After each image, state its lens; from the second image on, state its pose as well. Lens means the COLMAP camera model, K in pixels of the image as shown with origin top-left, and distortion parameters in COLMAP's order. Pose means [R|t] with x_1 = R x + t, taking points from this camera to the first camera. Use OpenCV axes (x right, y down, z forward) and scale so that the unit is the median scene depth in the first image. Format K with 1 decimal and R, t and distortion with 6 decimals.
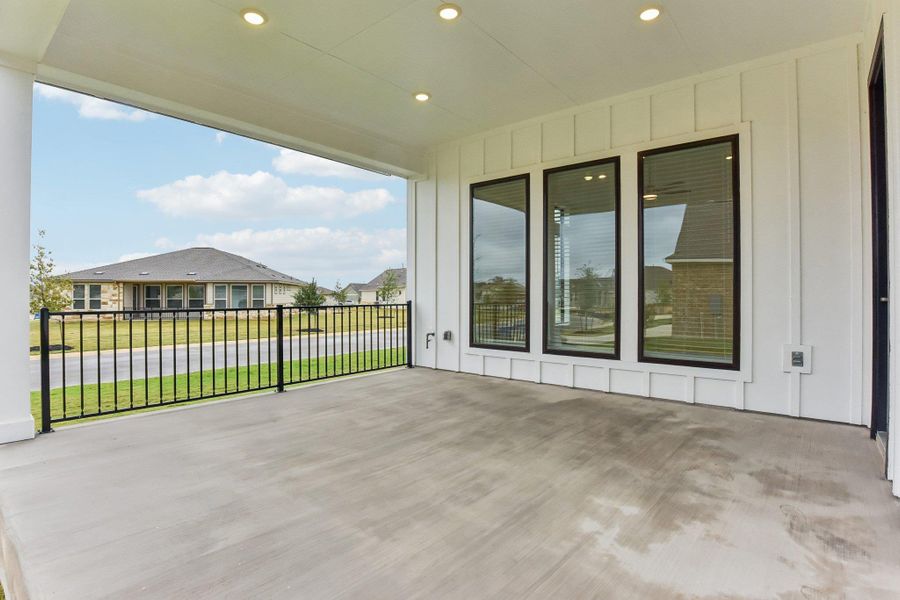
lens RADIAL K [[455.3, 0, 453.8], [0, 455.3, 299.2], [0, 0, 1]] dist [-0.016249, 0.000437]
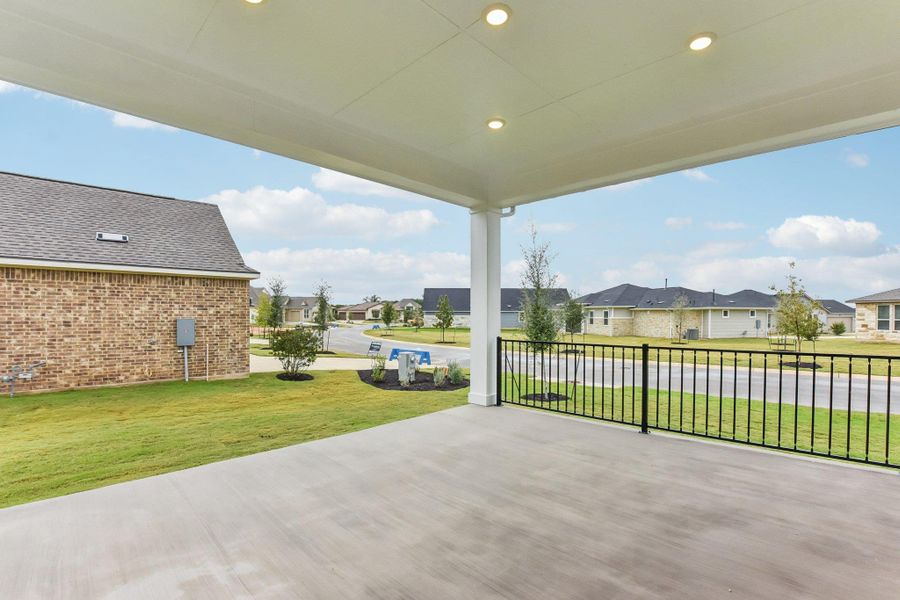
lens RADIAL K [[396.5, 0, 450.7], [0, 396.5, 305.9], [0, 0, 1]] dist [-0.015433, 0.002681]
pose [[-0.083326, -0.028093, -0.996126, 0.637173], [0.003322, 0.999589, -0.028468, -0.058919], [0.996517, -0.005681, -0.083198, 0.818374]]
